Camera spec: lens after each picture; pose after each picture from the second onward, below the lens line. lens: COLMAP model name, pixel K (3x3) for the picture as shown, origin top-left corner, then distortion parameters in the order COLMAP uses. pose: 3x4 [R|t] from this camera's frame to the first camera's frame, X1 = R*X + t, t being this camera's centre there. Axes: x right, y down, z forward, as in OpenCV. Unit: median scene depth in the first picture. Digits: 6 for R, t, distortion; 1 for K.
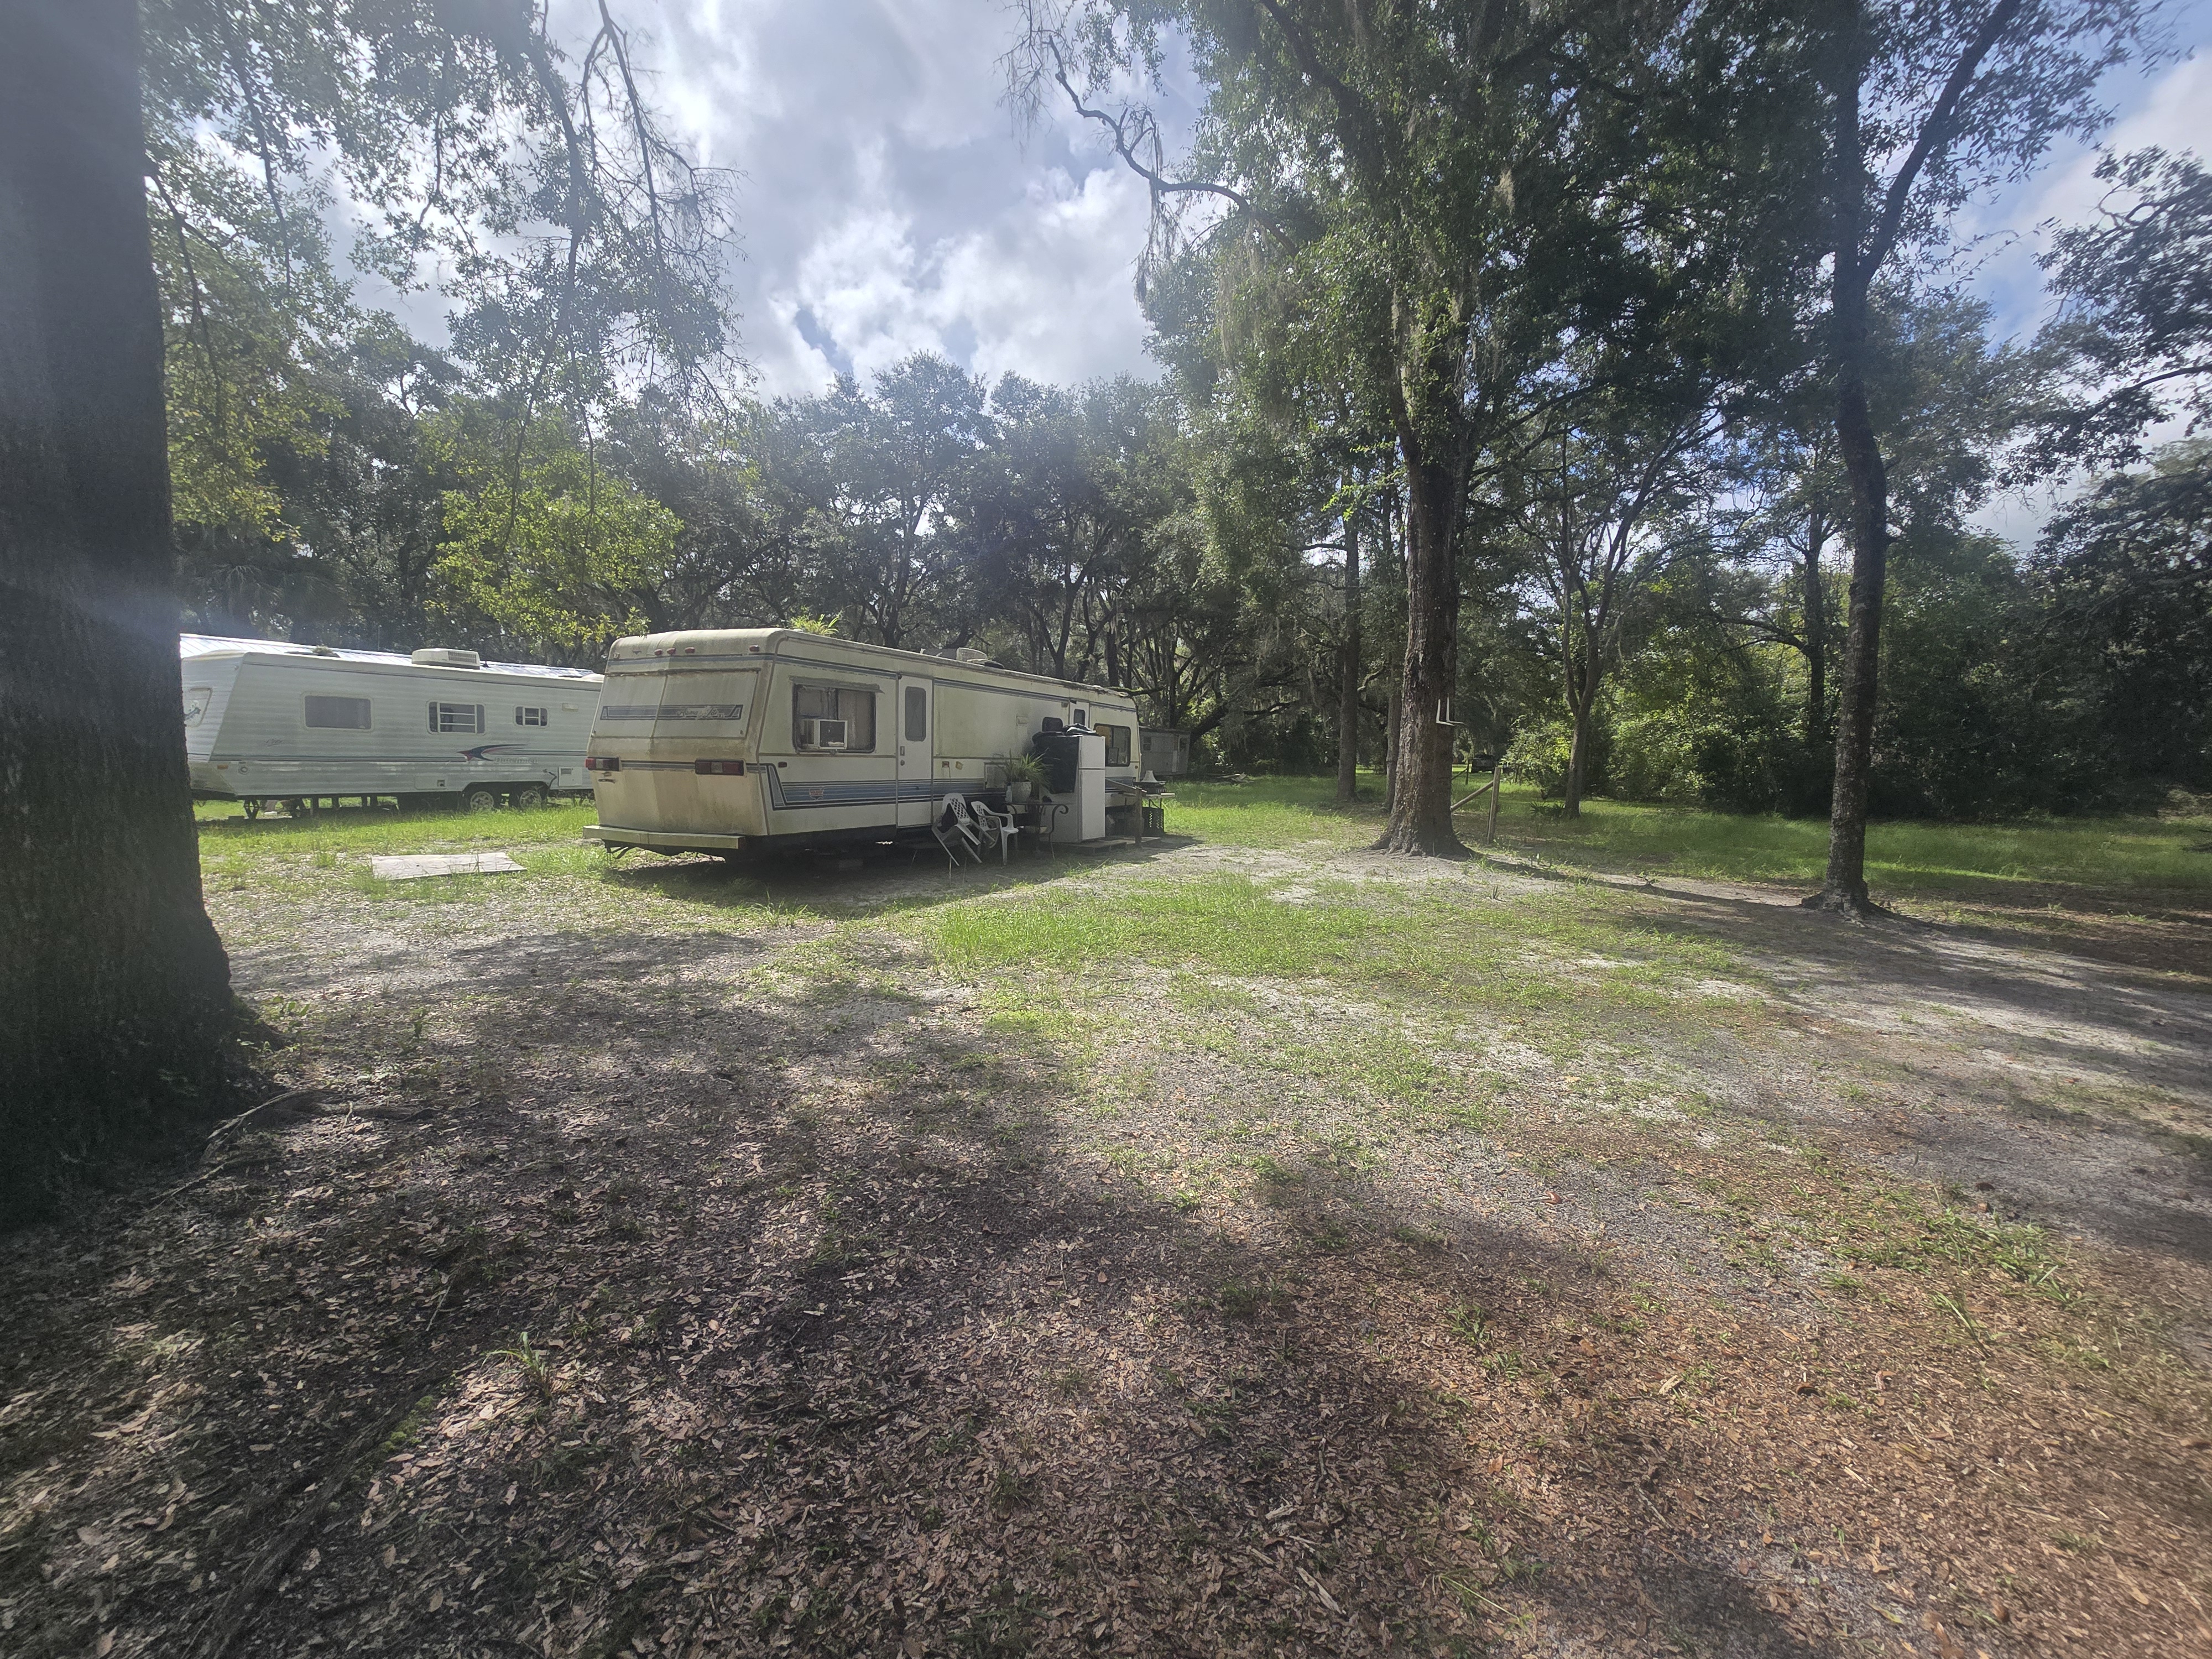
lens RADIAL K [[916.2, 0, 1106.0], [0, 916.2, 829.5], [0, 0, 1]] dist [-0.000873, 0.000210]
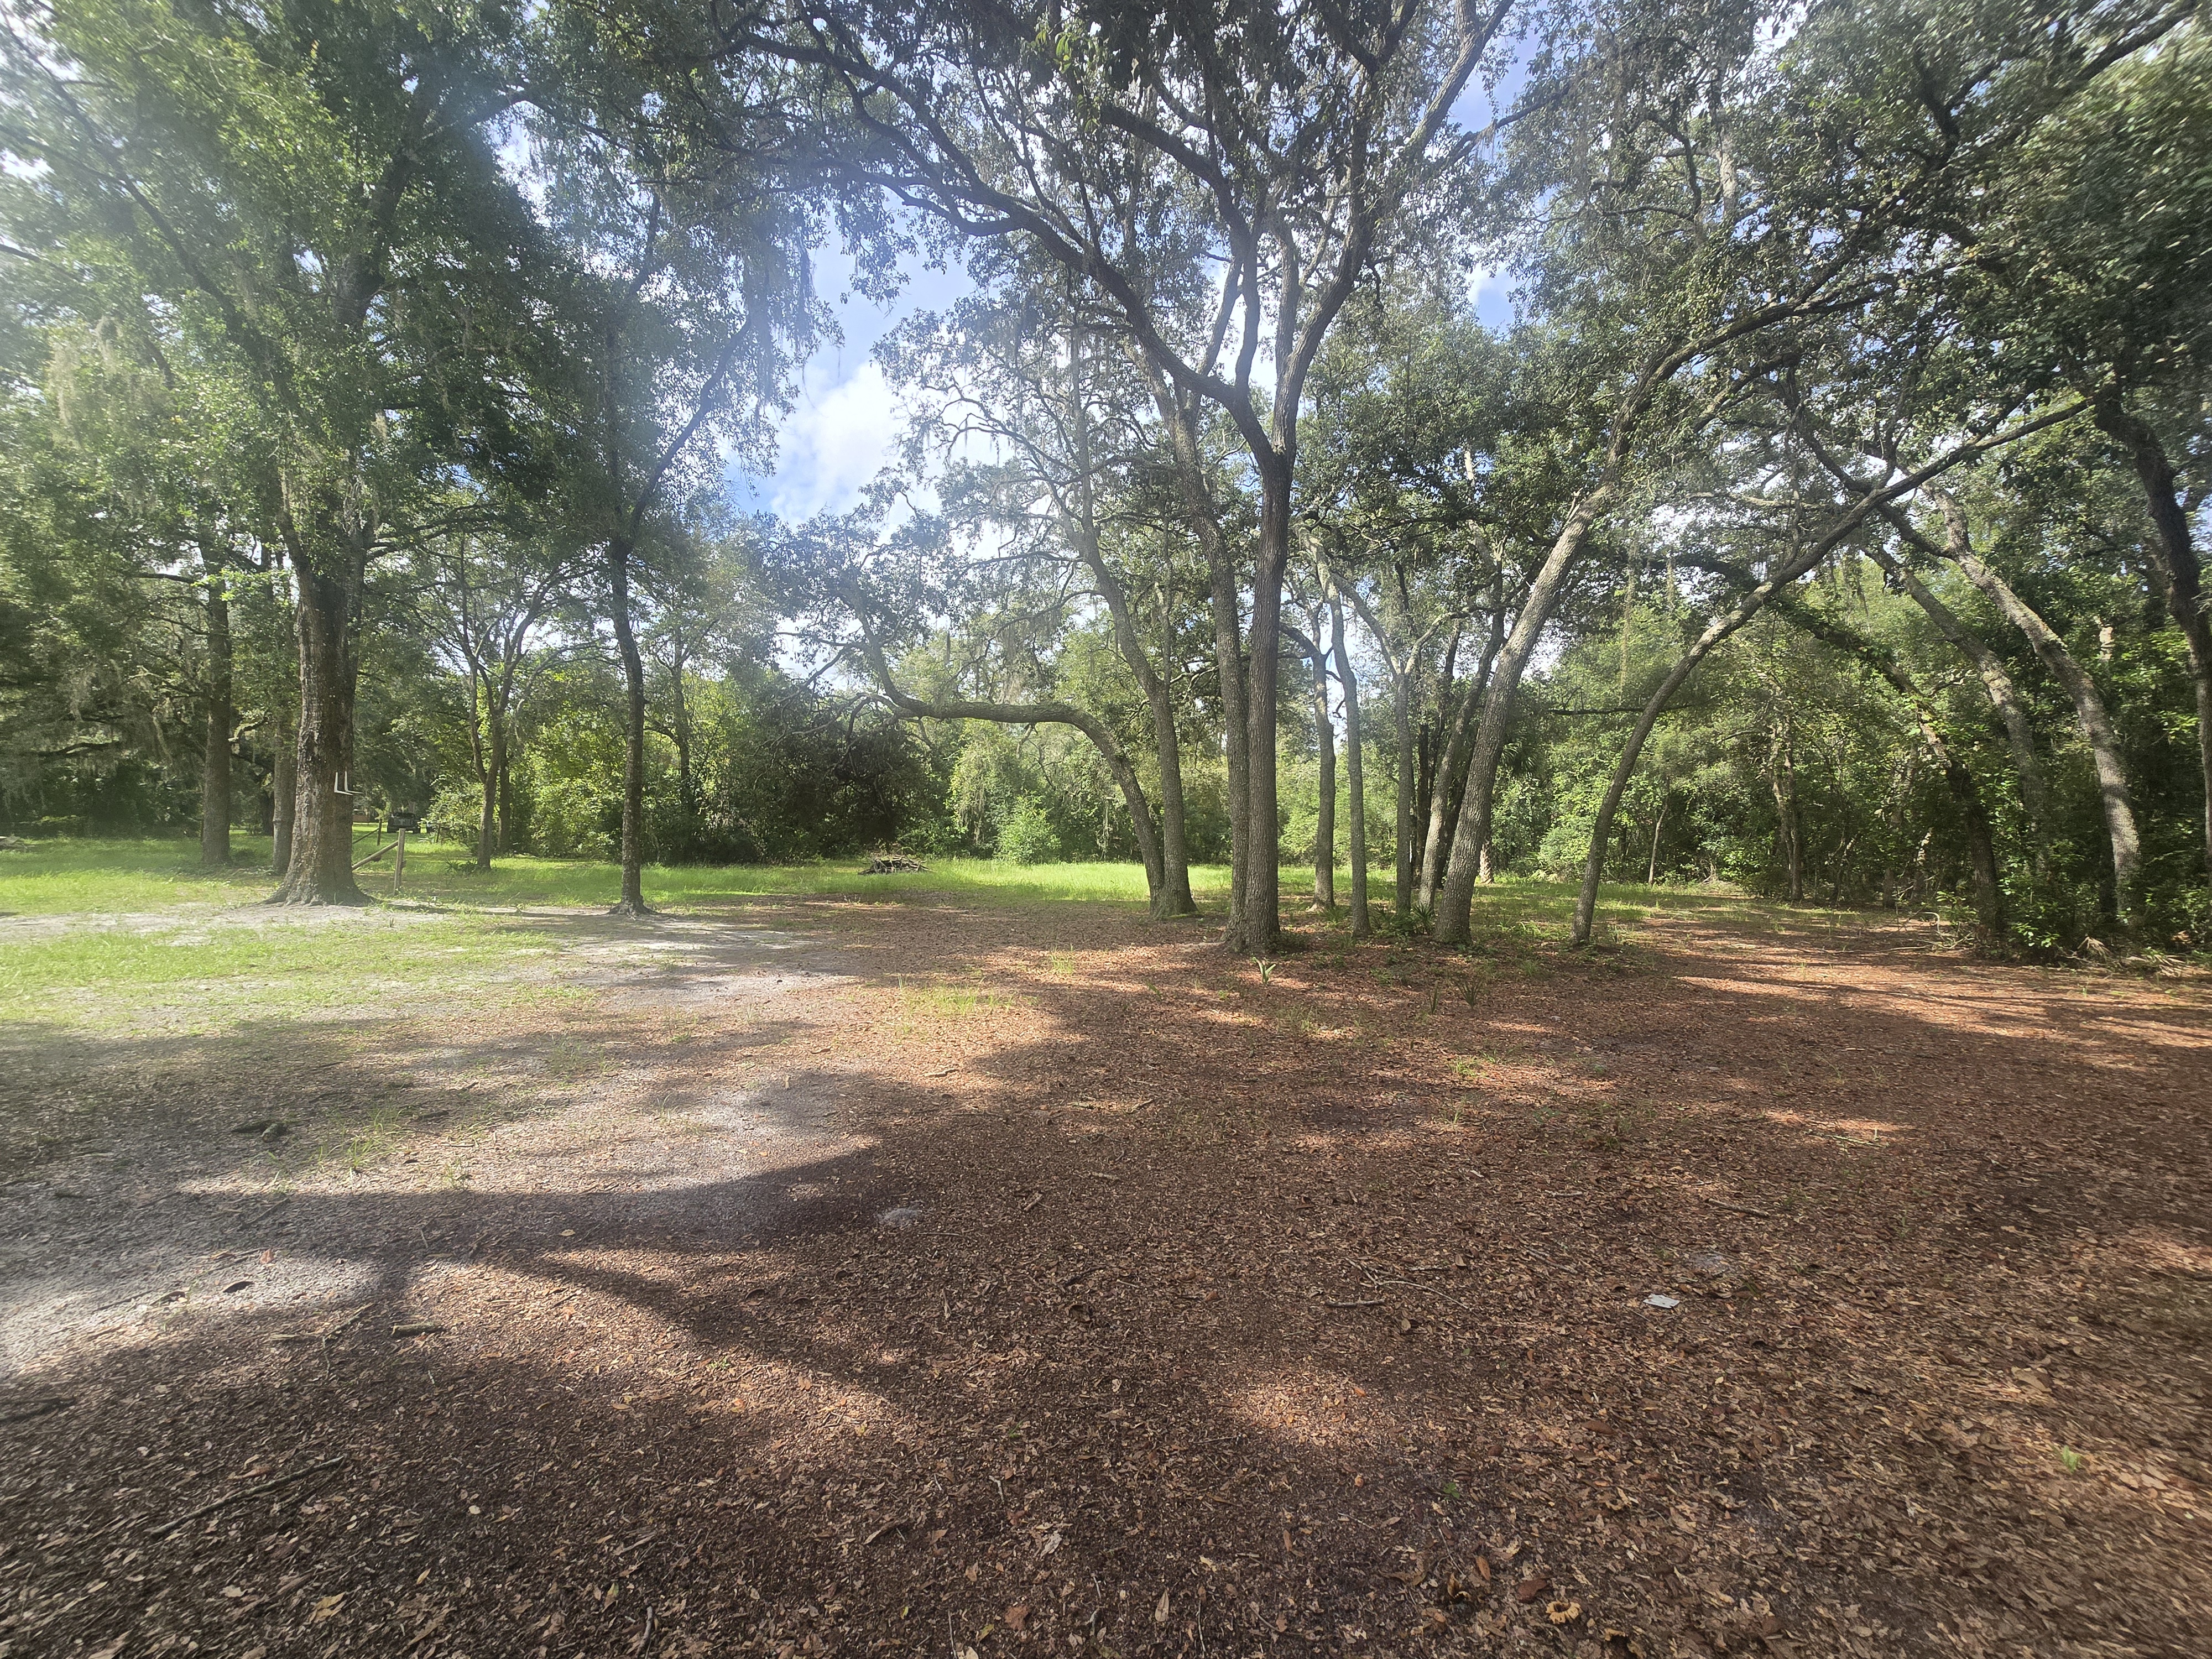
lens RADIAL K [[916.2, 0, 1106.0], [0, 916.2, 829.5], [0, 0, 1]] dist [-0.000873, 0.000210]
pose [[0.505037, -0.002760, 0.863093, -0.125467], [0.057814, 0.997857, -0.030639, 0.020295], [-0.861159, 0.065373, 0.504115, -0.361014]]
